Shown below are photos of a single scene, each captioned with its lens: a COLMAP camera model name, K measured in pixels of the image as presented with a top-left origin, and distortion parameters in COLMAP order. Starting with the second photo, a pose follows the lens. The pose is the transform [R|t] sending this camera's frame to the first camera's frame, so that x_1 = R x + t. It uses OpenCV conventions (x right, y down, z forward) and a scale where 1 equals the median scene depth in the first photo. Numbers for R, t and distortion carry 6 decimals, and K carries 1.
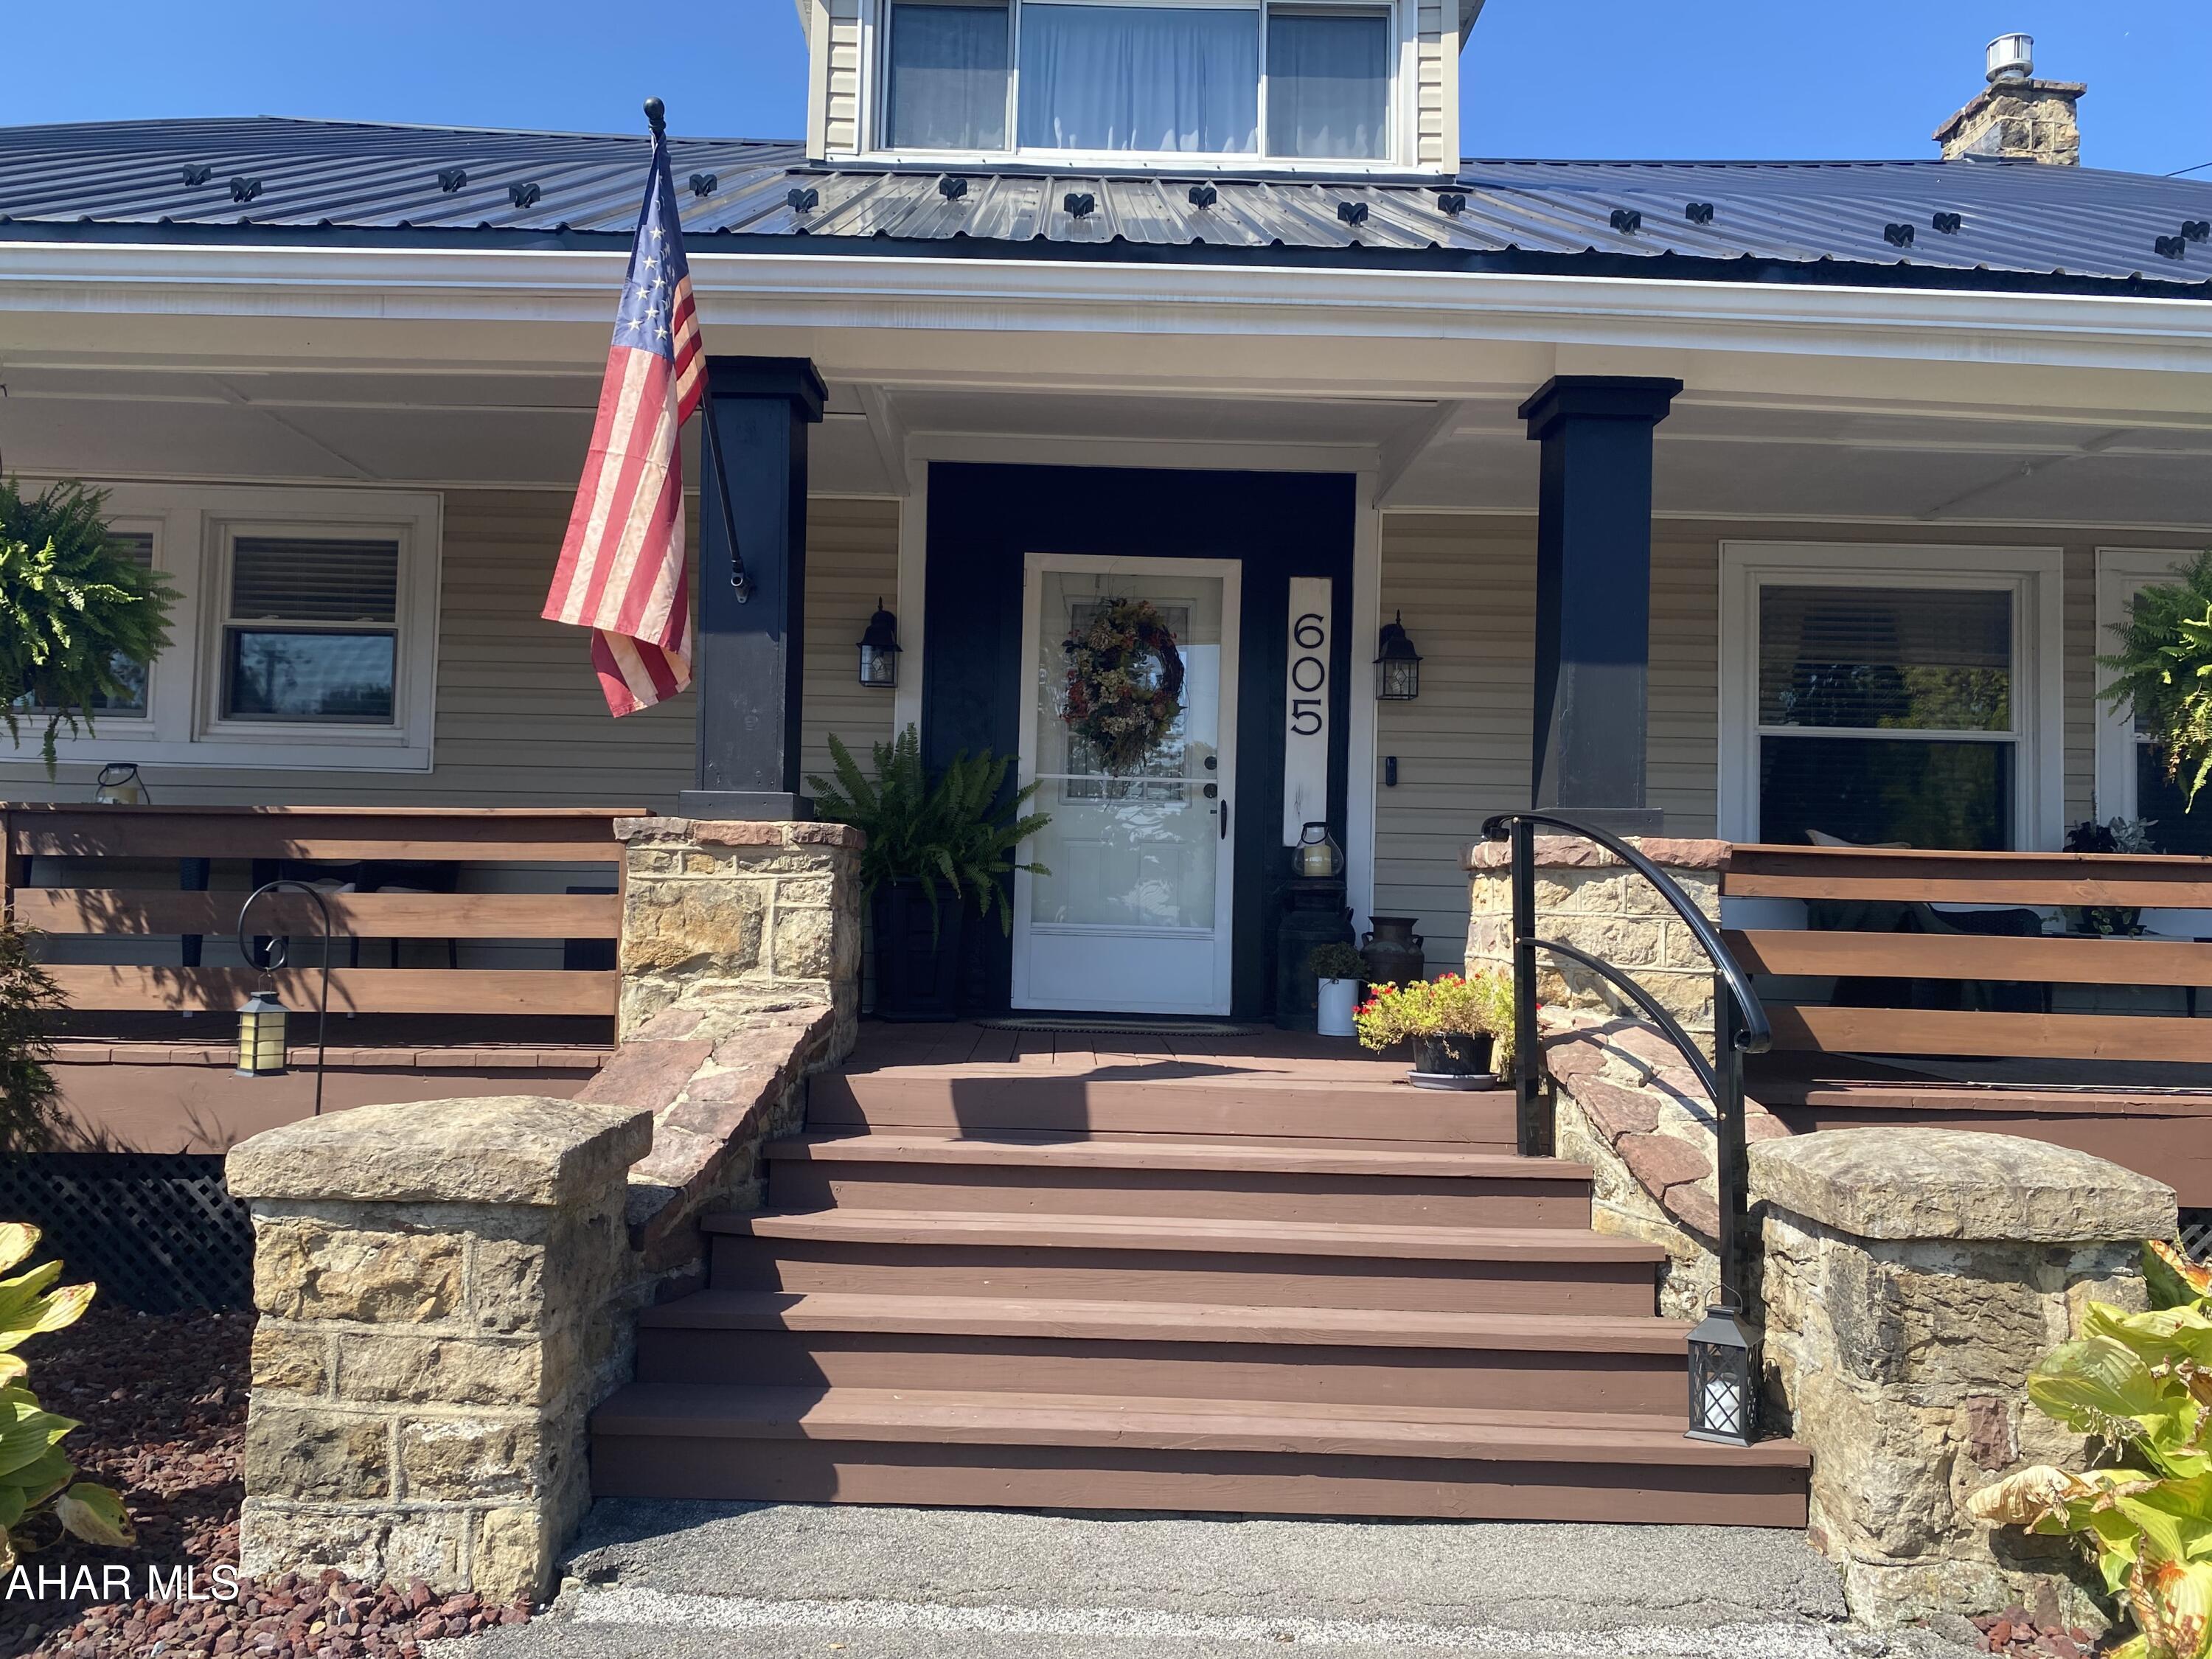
lens RADIAL K [[1715.5, 0, 1053.4], [0, 1715.5, 868.4], [0, 0, 1]] dist [0.012318, -0.007042]
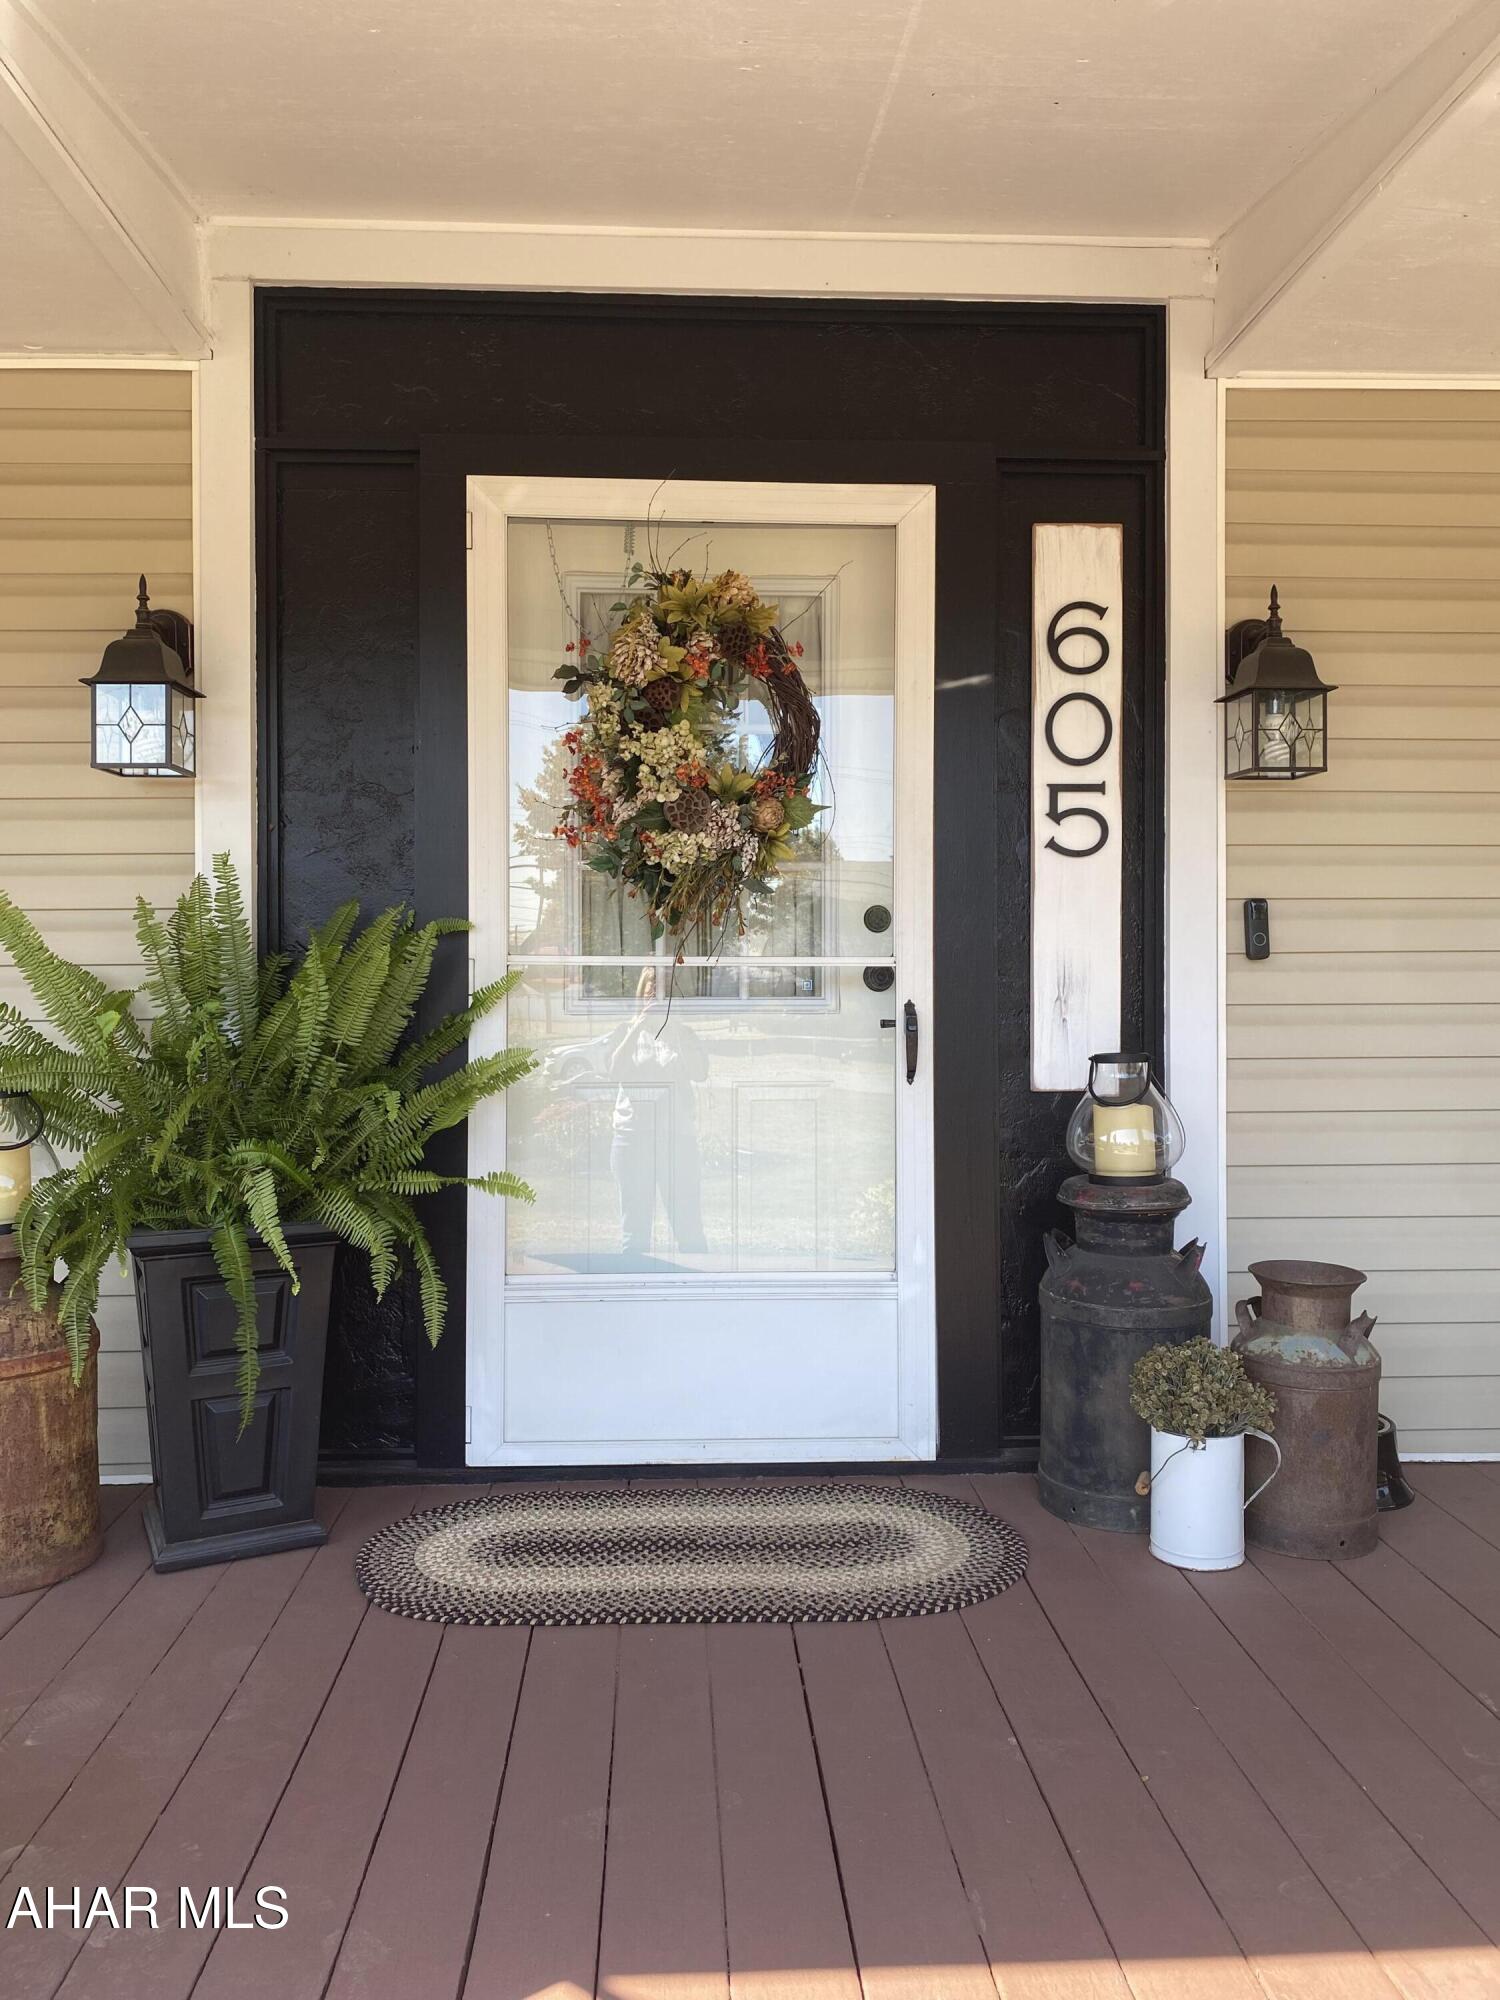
lens RADIAL K [[1532.4, 0, 758.8], [0, 1532.4, 989.7], [0, 0, 1]] dist [0.068038, -0.068224]
pose [[0.998211, -0.029622, 0.051934, 0.036037], [0.027594, 0.998844, 0.039355, -0.061311], [-0.053040, -0.037852, 0.997875, 0.584581]]
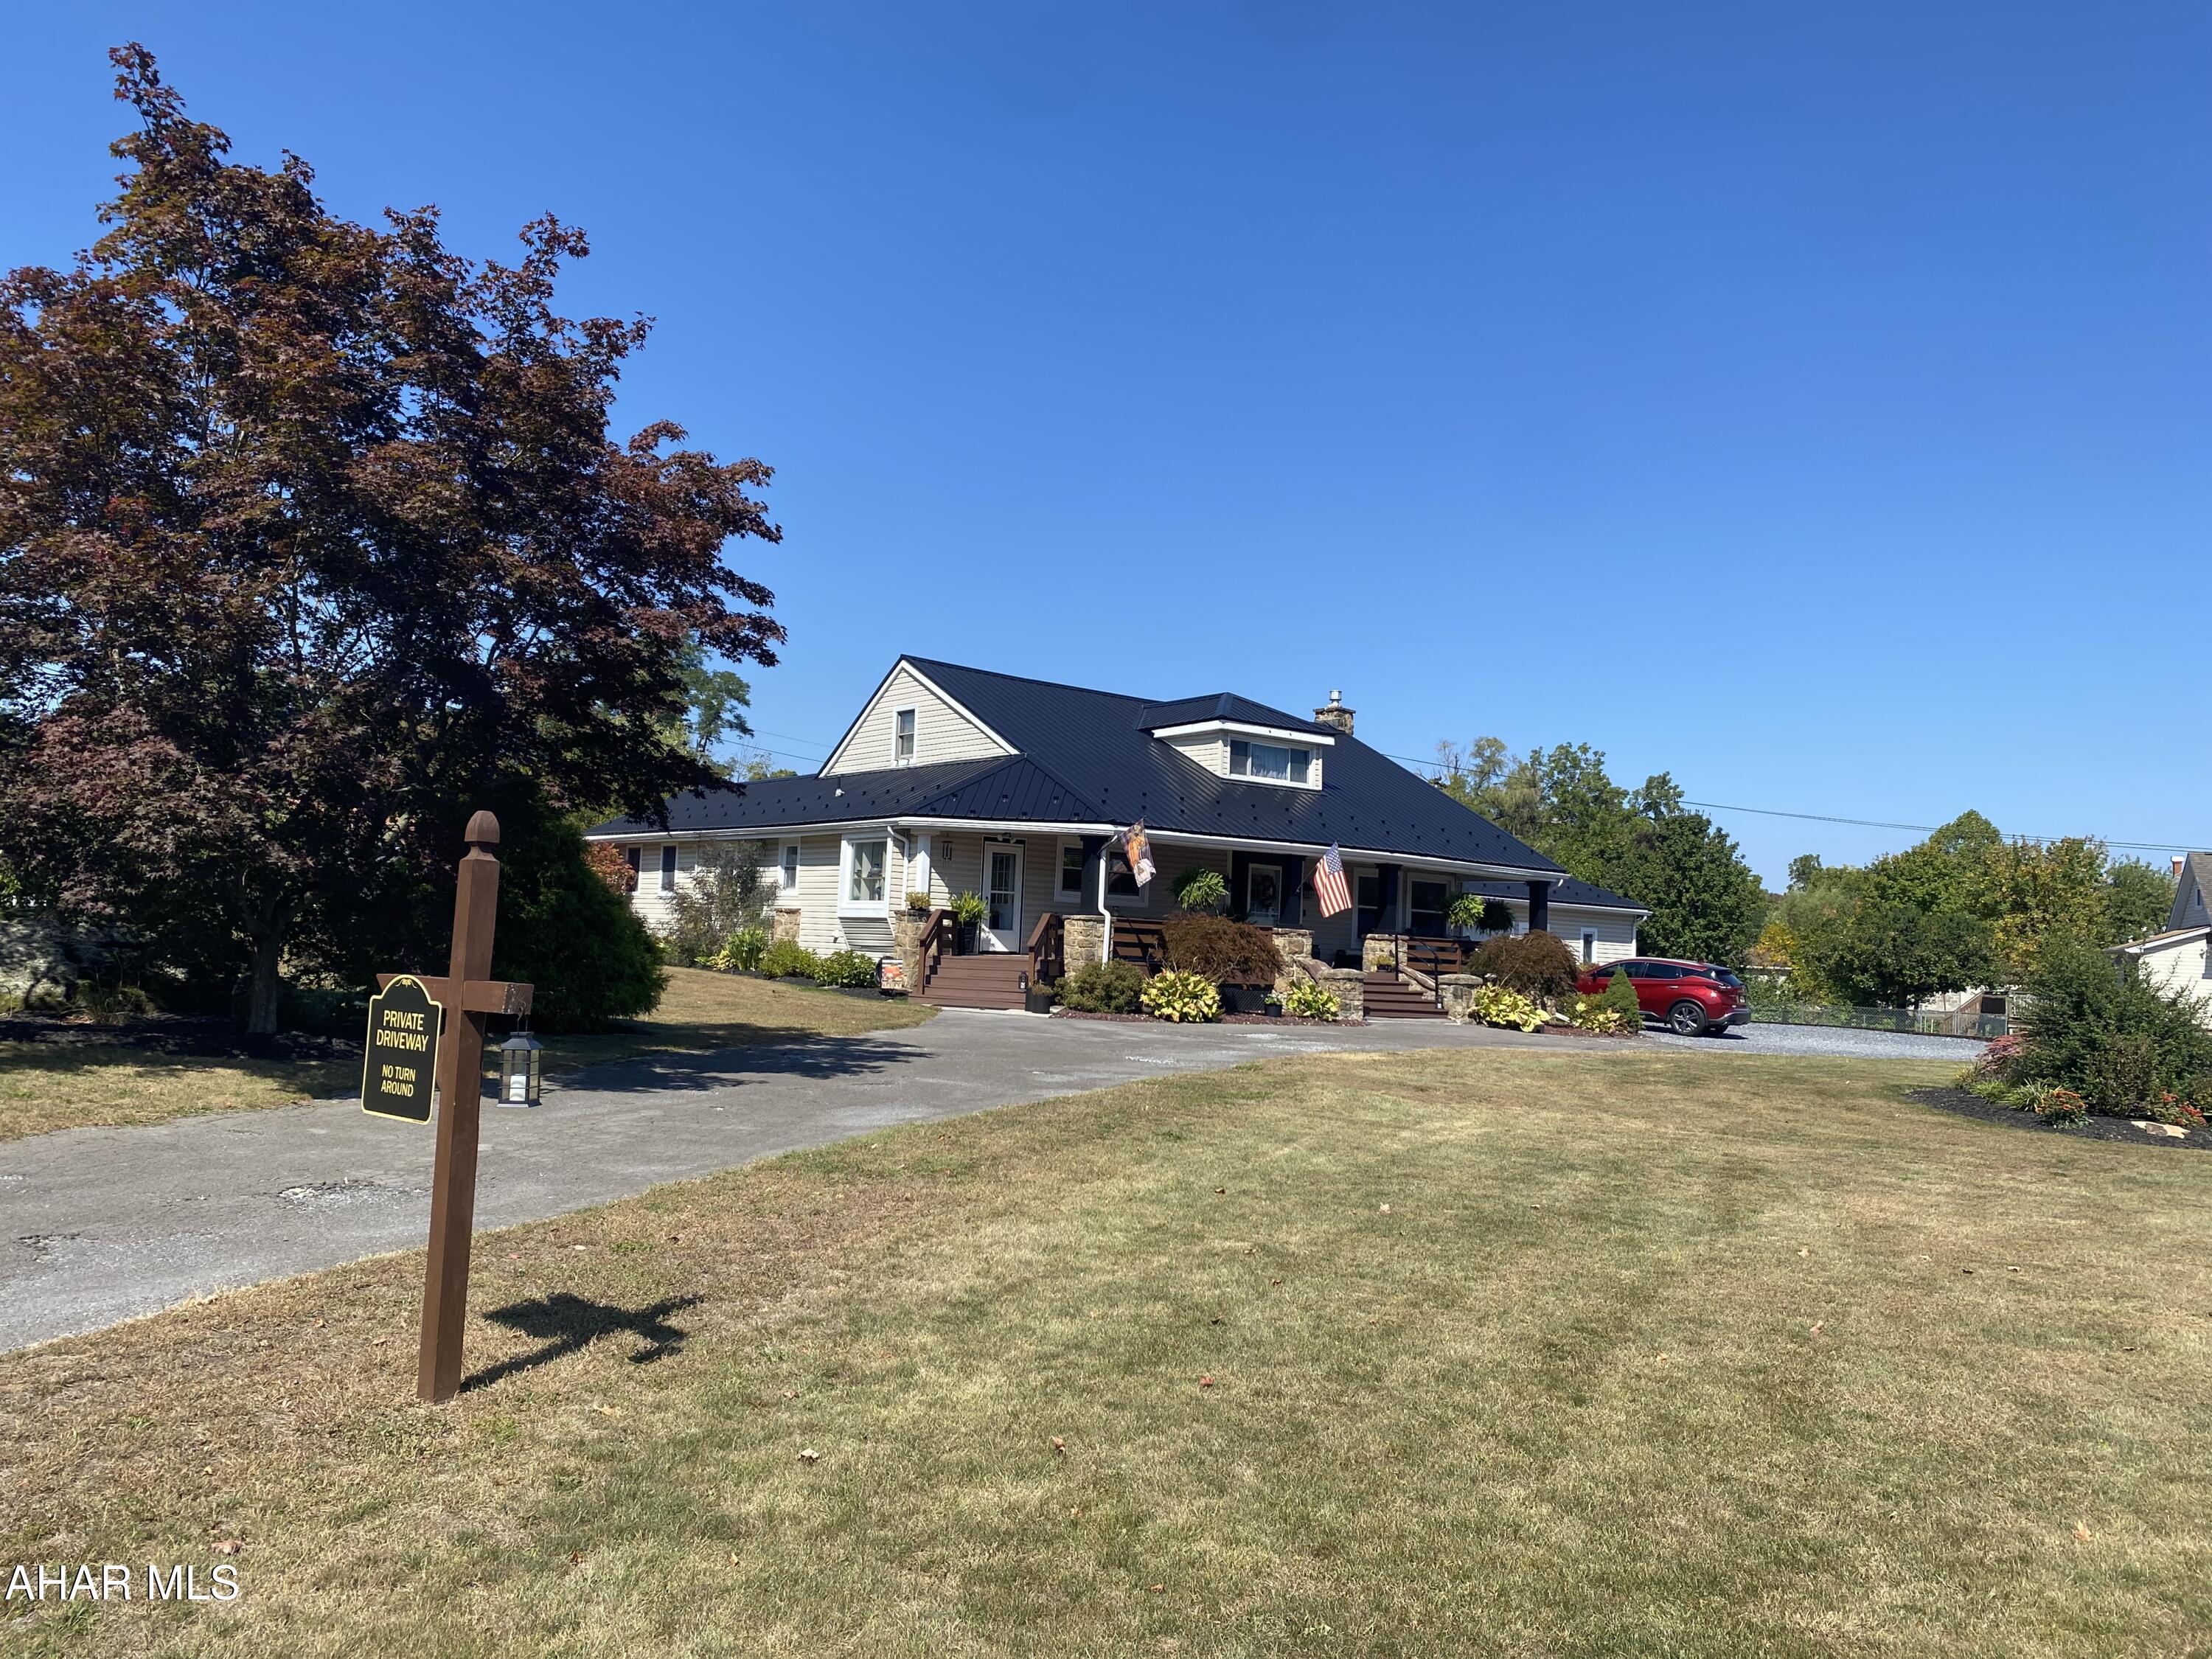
lens RADIAL K [[1694.9, 0, 1094.2], [0, 1694.9, 832.1], [0, 0, 1]] dist [0.068038, -0.068224]
pose [[0.802899, 0.053856, 0.593678, -3.100523], [-0.042900, 0.998549, -0.032565, -0.103408], [-0.594570, 0.000677, 0.804044, -2.450600]]
